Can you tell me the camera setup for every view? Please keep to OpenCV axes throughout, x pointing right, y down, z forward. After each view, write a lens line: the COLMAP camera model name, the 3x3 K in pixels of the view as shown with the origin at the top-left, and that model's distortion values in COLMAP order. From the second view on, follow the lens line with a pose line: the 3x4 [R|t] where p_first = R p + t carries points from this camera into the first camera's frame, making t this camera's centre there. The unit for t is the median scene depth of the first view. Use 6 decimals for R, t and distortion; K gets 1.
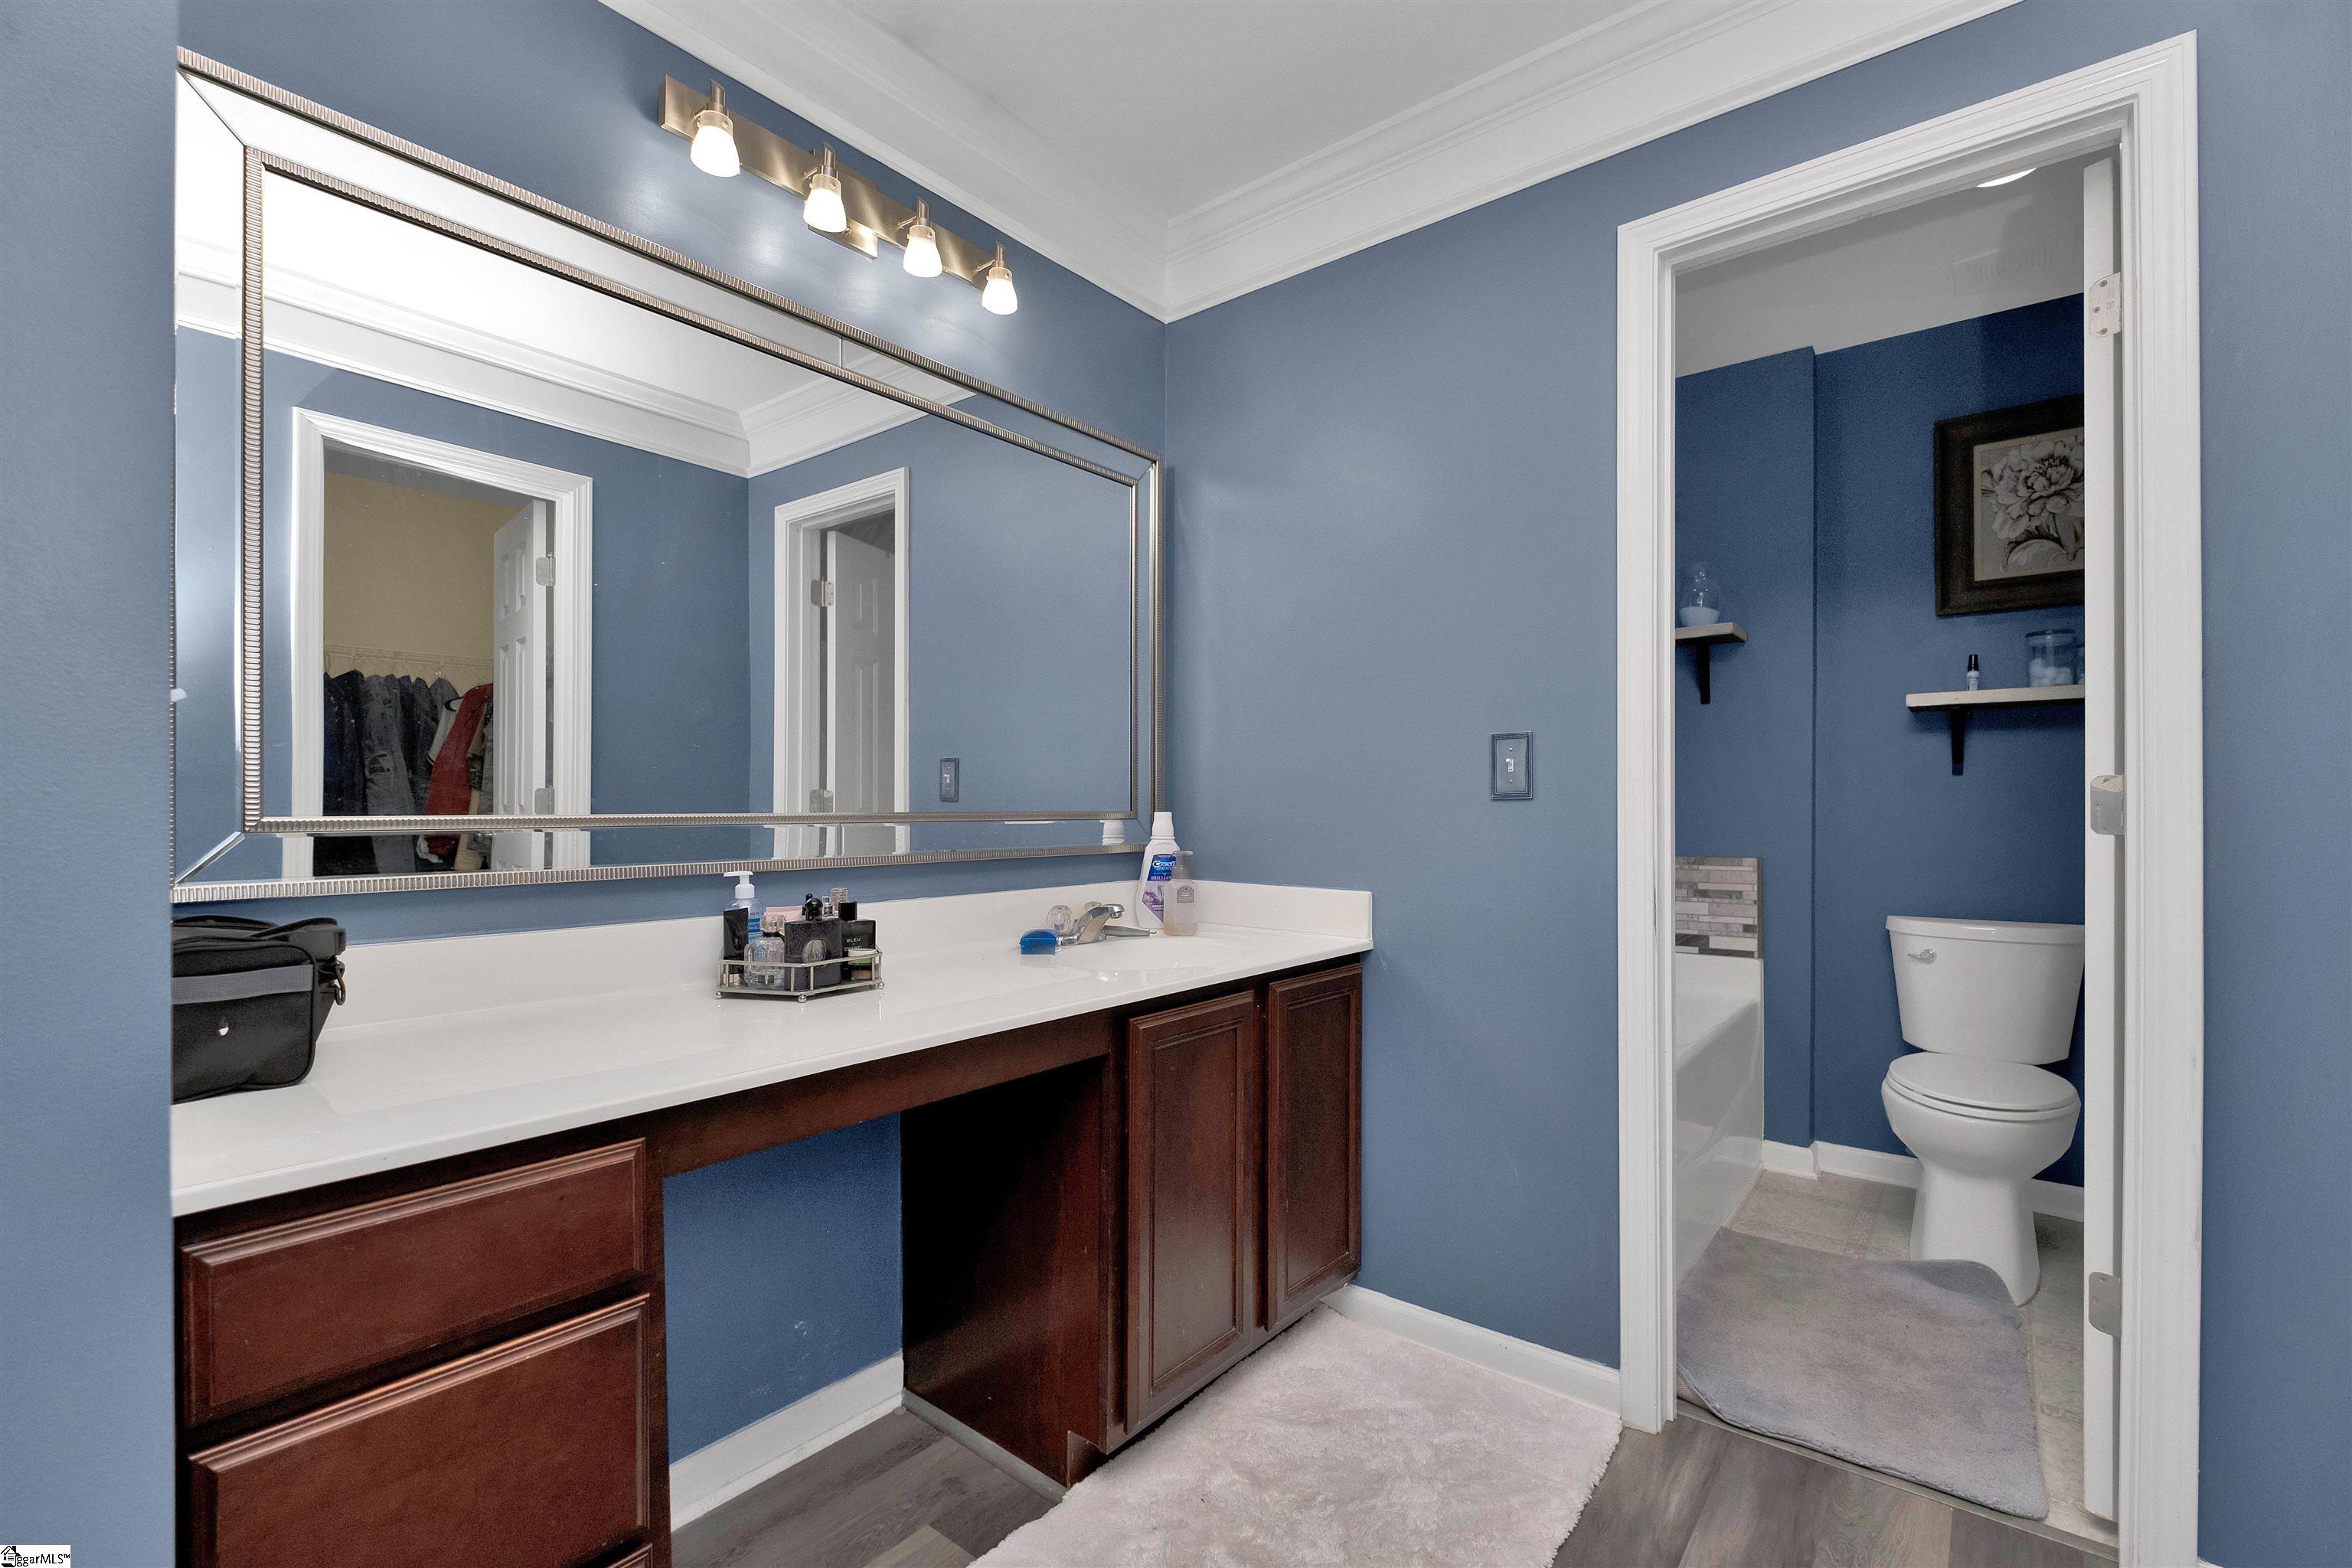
lens RADIAL K [[1019.6, 0, 1180.3], [0, 1019.6, 785.2], [0, 0, 1]] dist [0.001723, -0.002118]
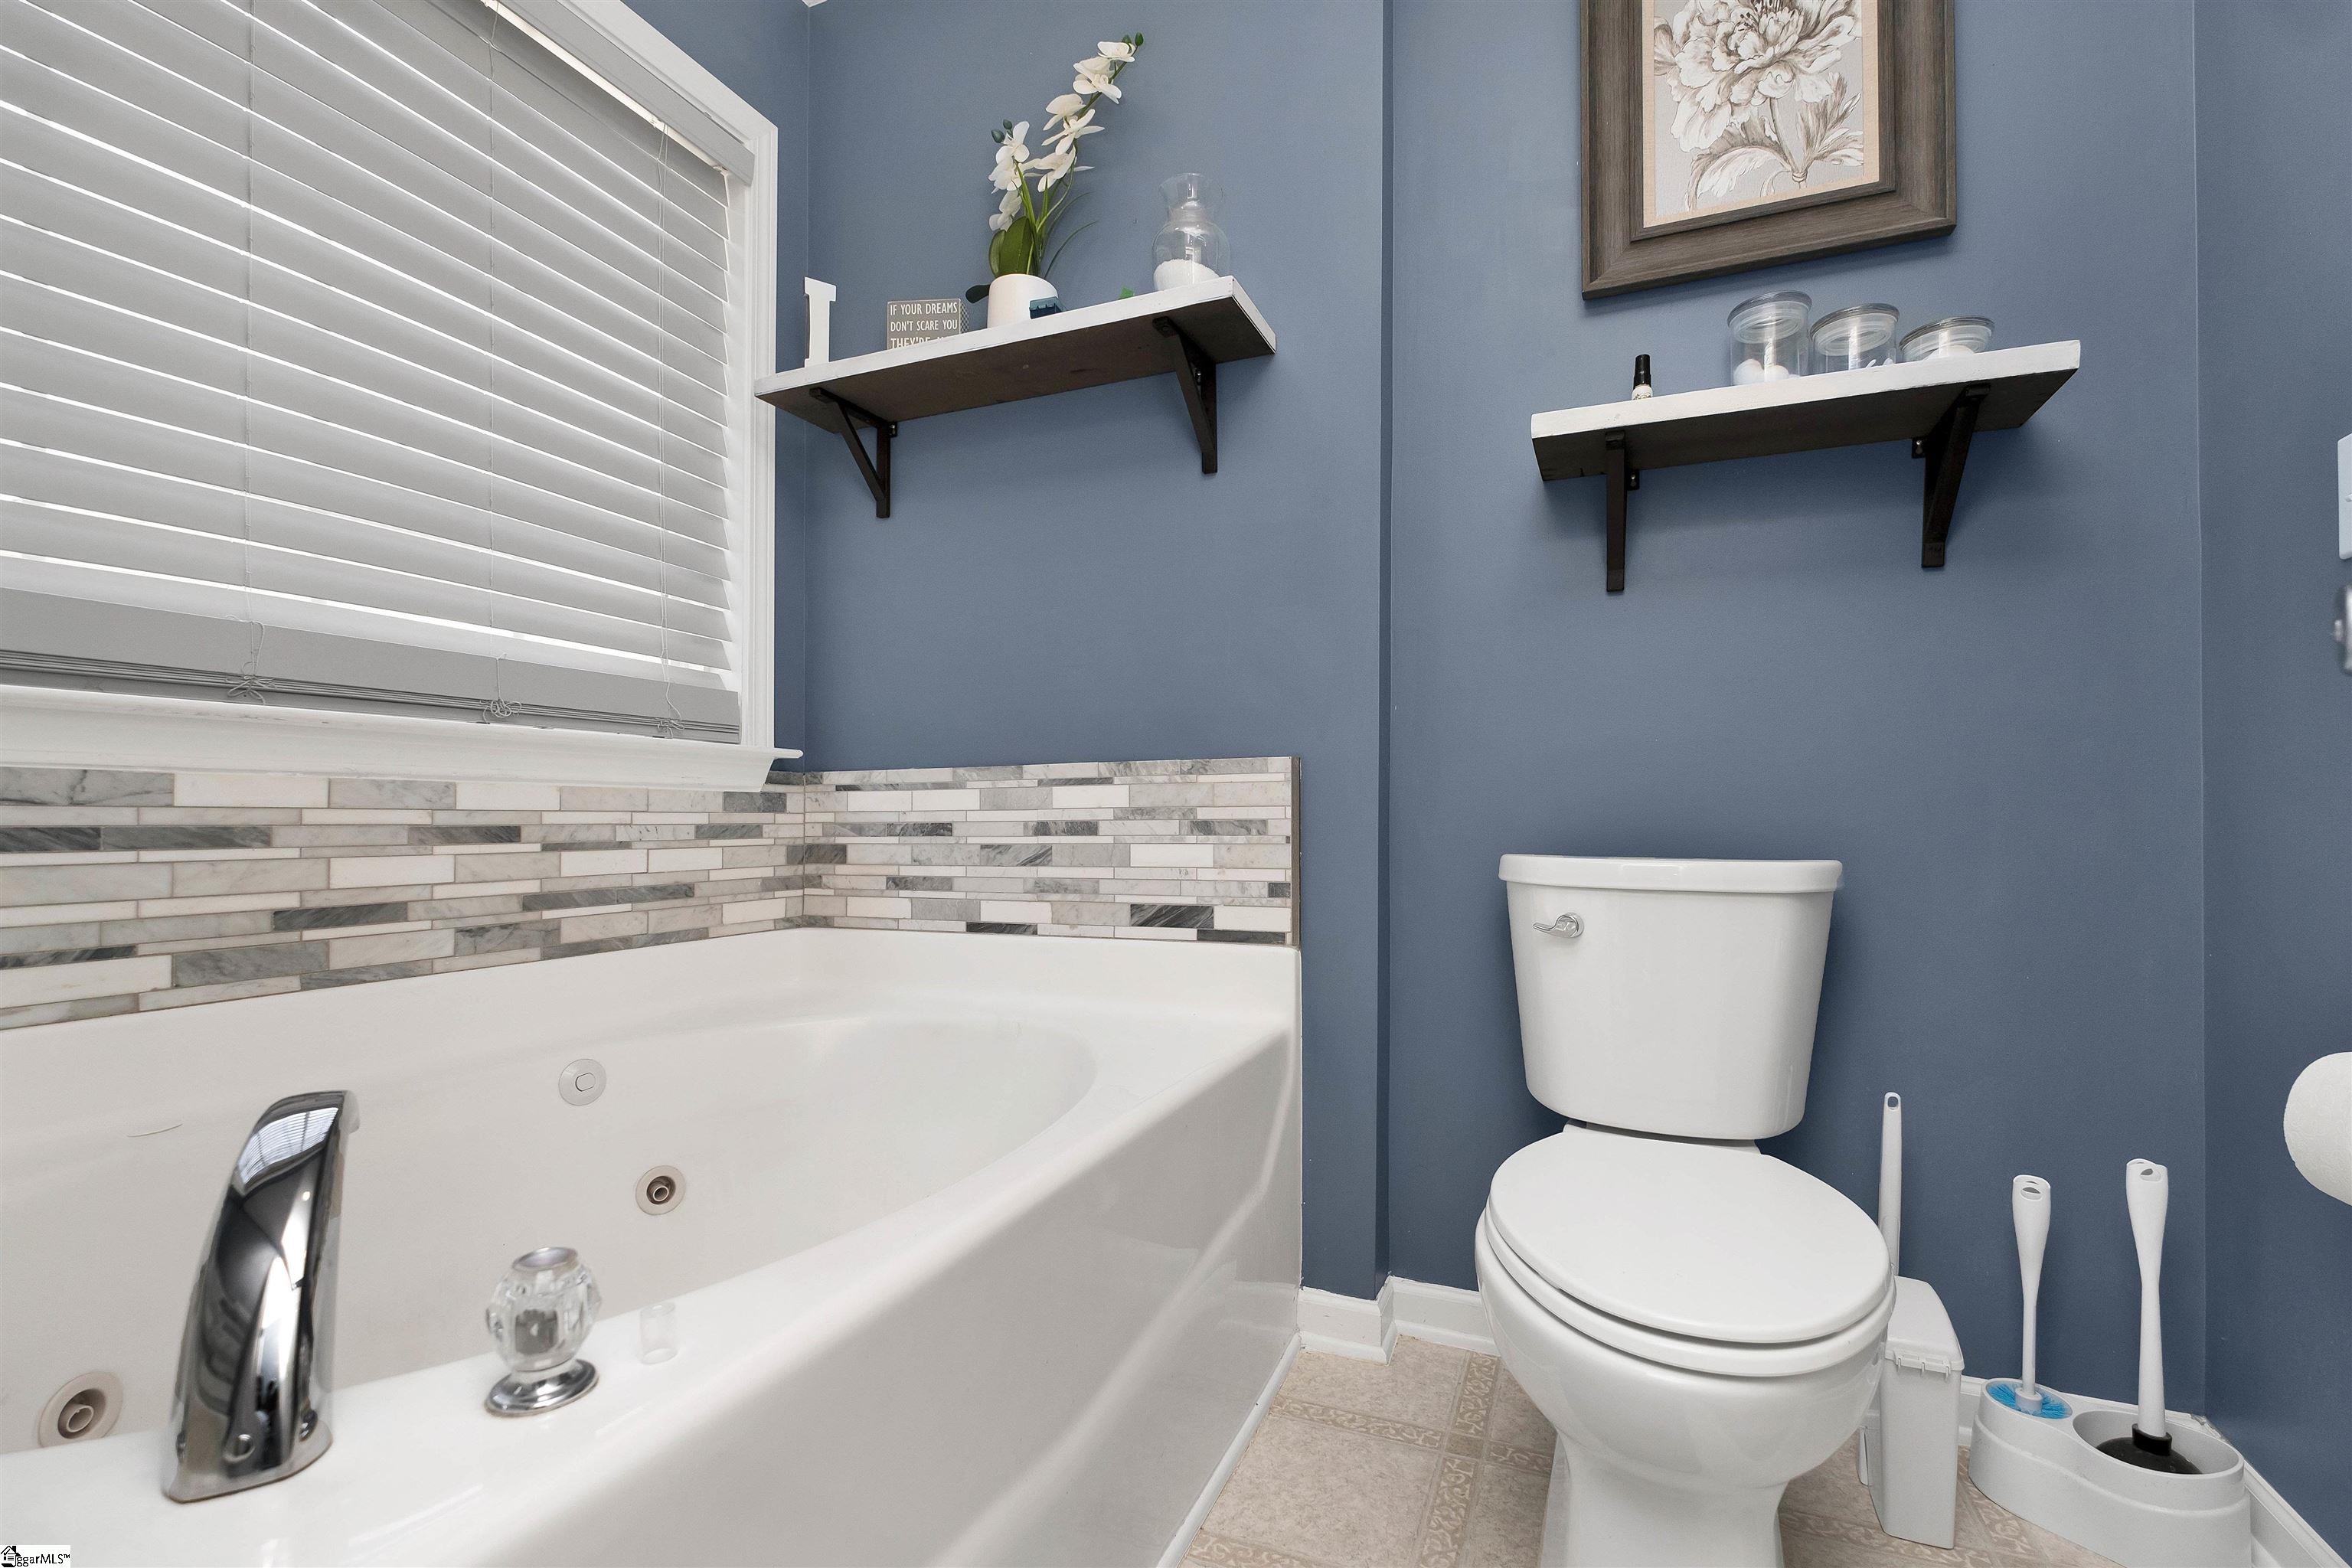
lens RADIAL K [[1019.6, 0, 1176.8], [0, 1019.6, 787.4], [0, 0, 1]] dist [0.001723, -0.002118]
pose [[0.964629, -0.010391, 0.263408, 0.396113], [0.006668, 0.999865, 0.015023, 0.085187], [-0.263528, -0.012735, 0.964568, 0.542201]]
